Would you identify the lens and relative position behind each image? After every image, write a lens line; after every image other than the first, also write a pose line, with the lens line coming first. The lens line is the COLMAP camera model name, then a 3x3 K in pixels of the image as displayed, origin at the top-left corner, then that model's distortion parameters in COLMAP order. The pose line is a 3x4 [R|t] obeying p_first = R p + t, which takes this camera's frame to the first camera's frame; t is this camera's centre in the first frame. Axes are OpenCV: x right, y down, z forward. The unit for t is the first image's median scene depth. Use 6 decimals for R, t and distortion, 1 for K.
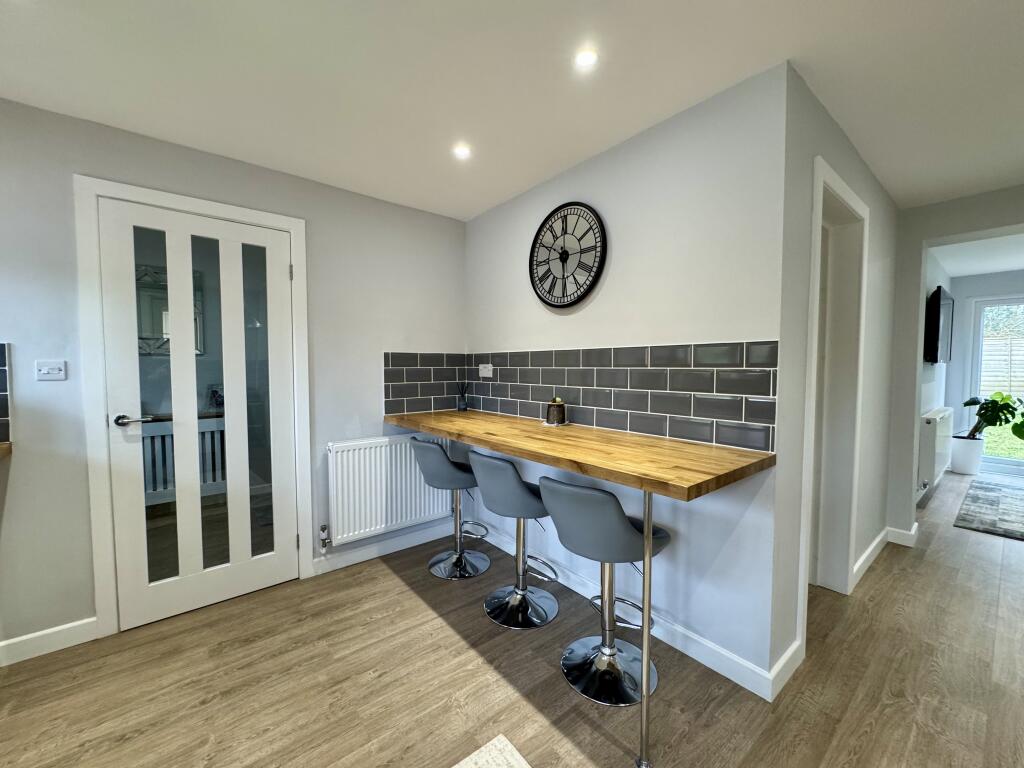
lens RADIAL K [[408.5, 0, 512.0], [0, 408.5, 384.0], [0, 0, 1]] dist [-0.001008, 0.000043]
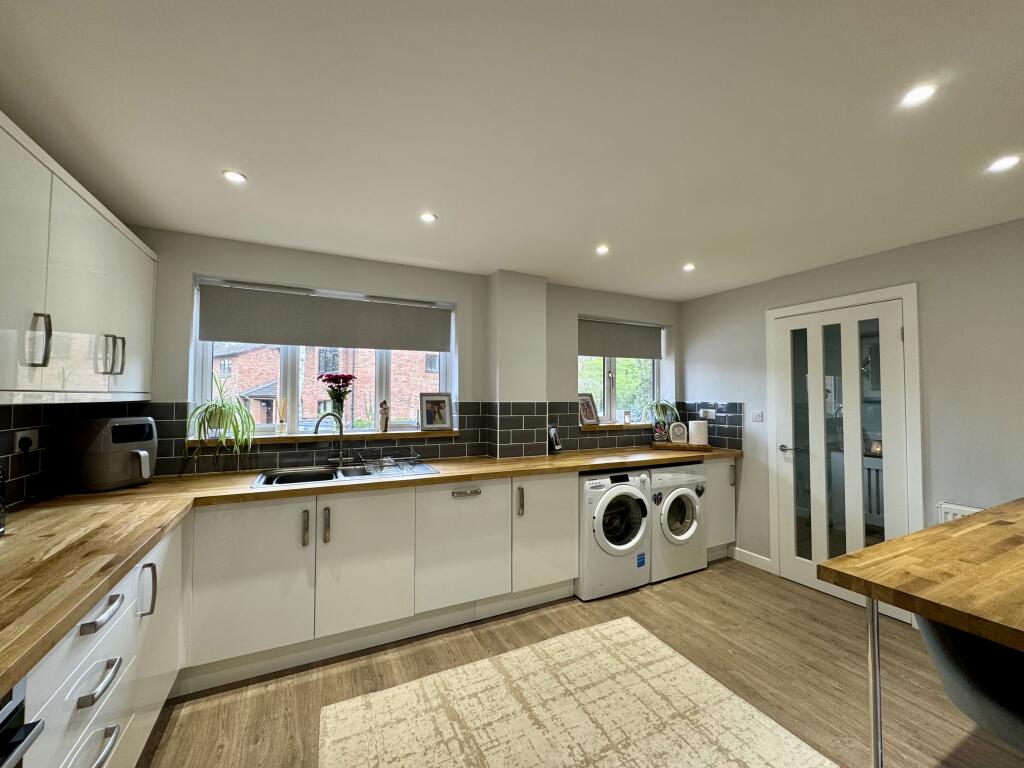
lens RADIAL K [[408.5, 0, 512.0], [0, 408.5, 384.0], [0, 0, 1]] dist [-0.001008, 0.000043]
pose [[-0.210075, -0.033690, -0.977105, 0.959164], [-0.047249, 0.998588, -0.024272, -0.081568], [0.976543, 0.041068, -0.211371, 0.271771]]
